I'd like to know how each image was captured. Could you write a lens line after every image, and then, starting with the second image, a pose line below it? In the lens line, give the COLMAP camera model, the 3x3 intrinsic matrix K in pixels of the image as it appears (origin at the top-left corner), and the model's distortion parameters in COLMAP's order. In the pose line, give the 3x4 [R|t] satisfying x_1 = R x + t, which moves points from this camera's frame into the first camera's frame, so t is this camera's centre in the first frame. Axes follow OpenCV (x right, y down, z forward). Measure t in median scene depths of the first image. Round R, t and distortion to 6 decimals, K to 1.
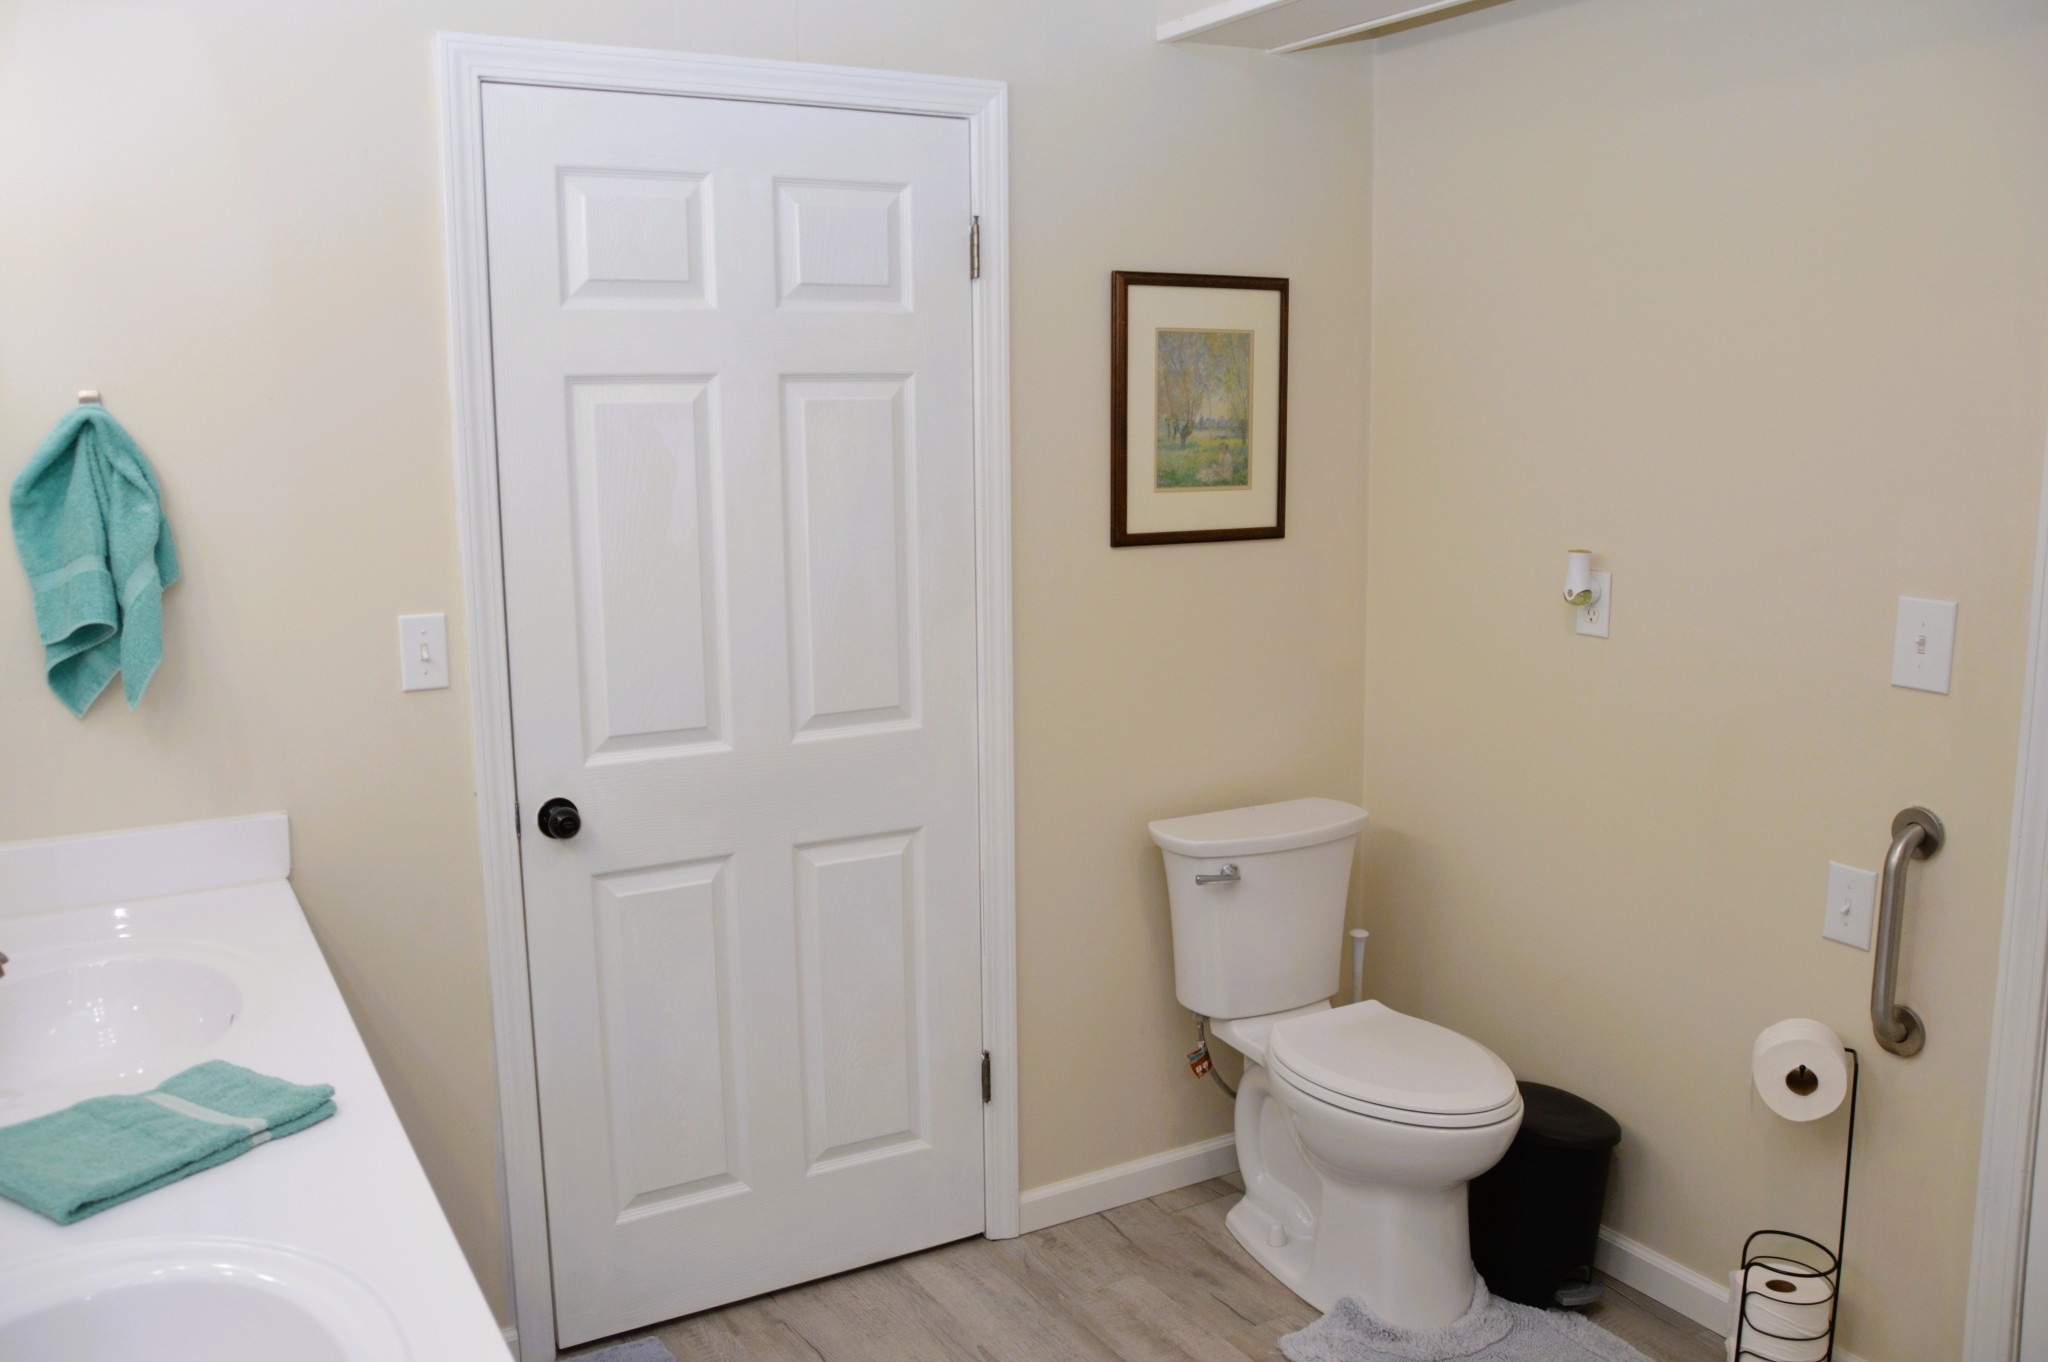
lens RADIAL K [[1658.1, 0, 1024.0], [0, 1658.1, 681.0], [0, 0, 1]] dist [-0.142318, 0.144628]
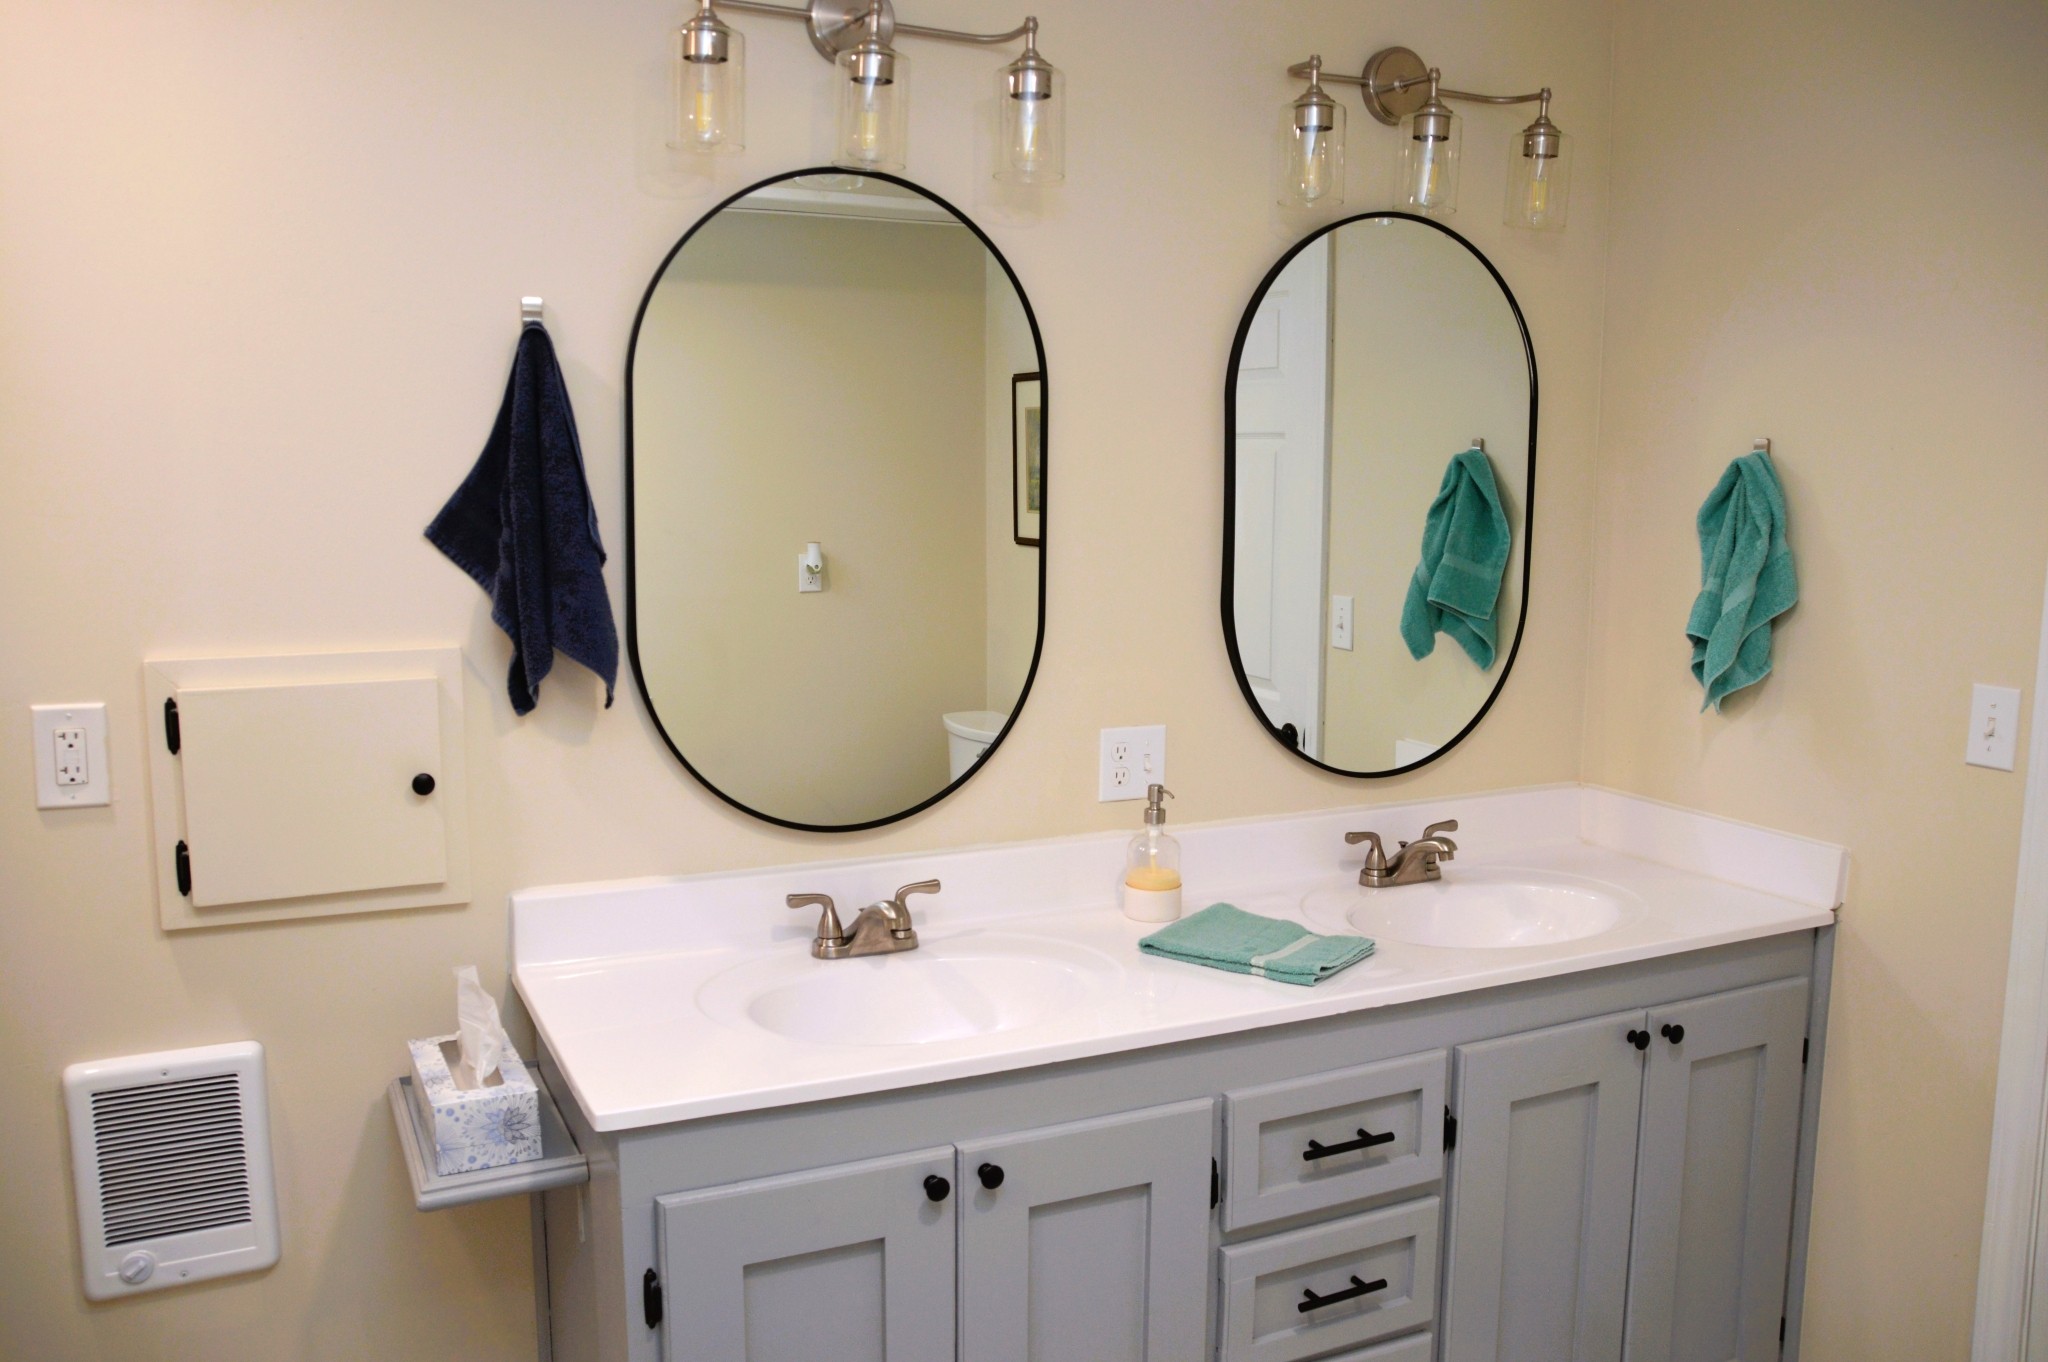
lens RADIAL K [[1658.1, 0, 1024.0], [0, 1658.1, 681.0], [0, 0, 1]] dist [-0.142318, 0.144628]
pose [[-0.065775, 0.142905, -0.987548, 0.728303], [-0.169564, 0.973697, 0.152194, -0.115238], [0.983322, 0.177463, -0.039814, 0.644187]]
